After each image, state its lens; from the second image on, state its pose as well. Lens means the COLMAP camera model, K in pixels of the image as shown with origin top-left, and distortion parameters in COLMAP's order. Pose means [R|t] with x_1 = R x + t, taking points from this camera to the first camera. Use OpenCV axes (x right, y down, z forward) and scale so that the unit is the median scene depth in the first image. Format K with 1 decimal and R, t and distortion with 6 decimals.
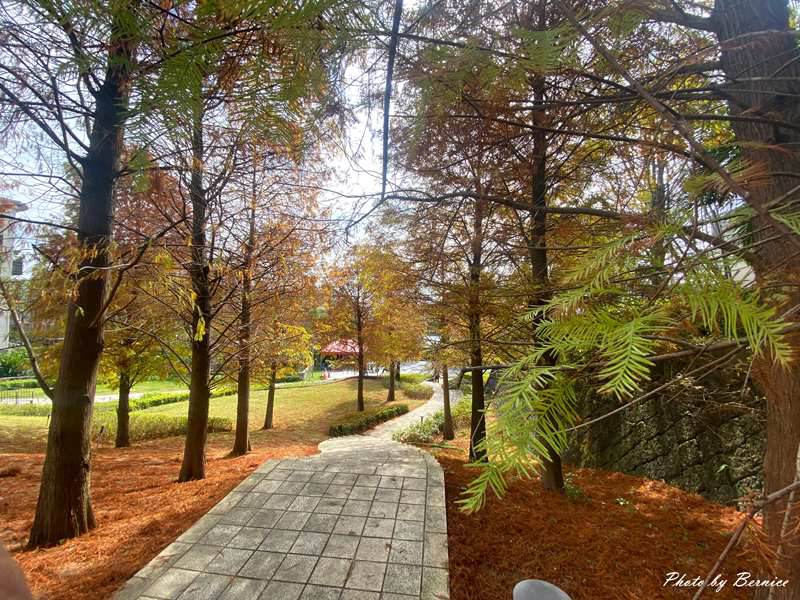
lens RADIAL K [[320.7, 0, 400.2], [0, 320.7, 300.4], [0, 0, 1]] dist [-0.004161, -0.001507]
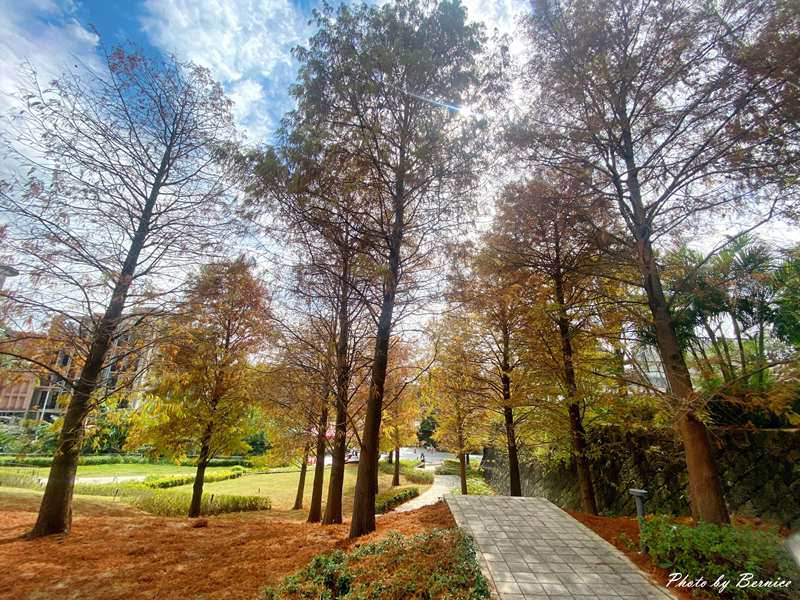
lens RADIAL K [[320.7, 0, 401.1], [0, 320.7, 300.4], [0, 0, 1]] dist [-0.004161, -0.001507]
pose [[0.992644, 0.064123, 0.102695, -0.207304], [-0.036737, 0.967760, -0.249179, -0.016822], [-0.115363, 0.243574, 0.962997, -0.209163]]
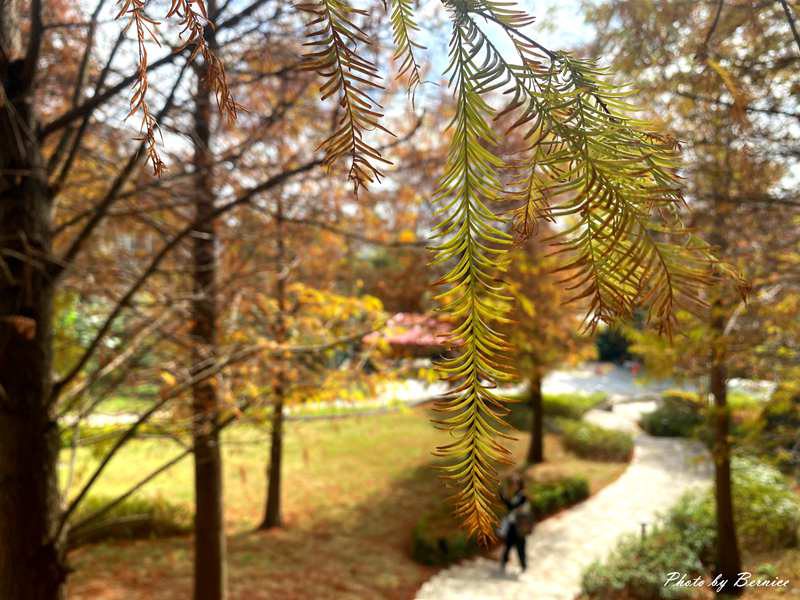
lens RADIAL K [[619.6, 0, 399.7], [0, 619.6, 297.8], [0, 0, 1]] dist [-0.031627, -0.002651]
pose [[0.986025, 0.006147, -0.166485, -0.095468], [0.009645, 0.995537, 0.093879, 0.014308], [0.166319, -0.094173, 0.981565, 0.220546]]
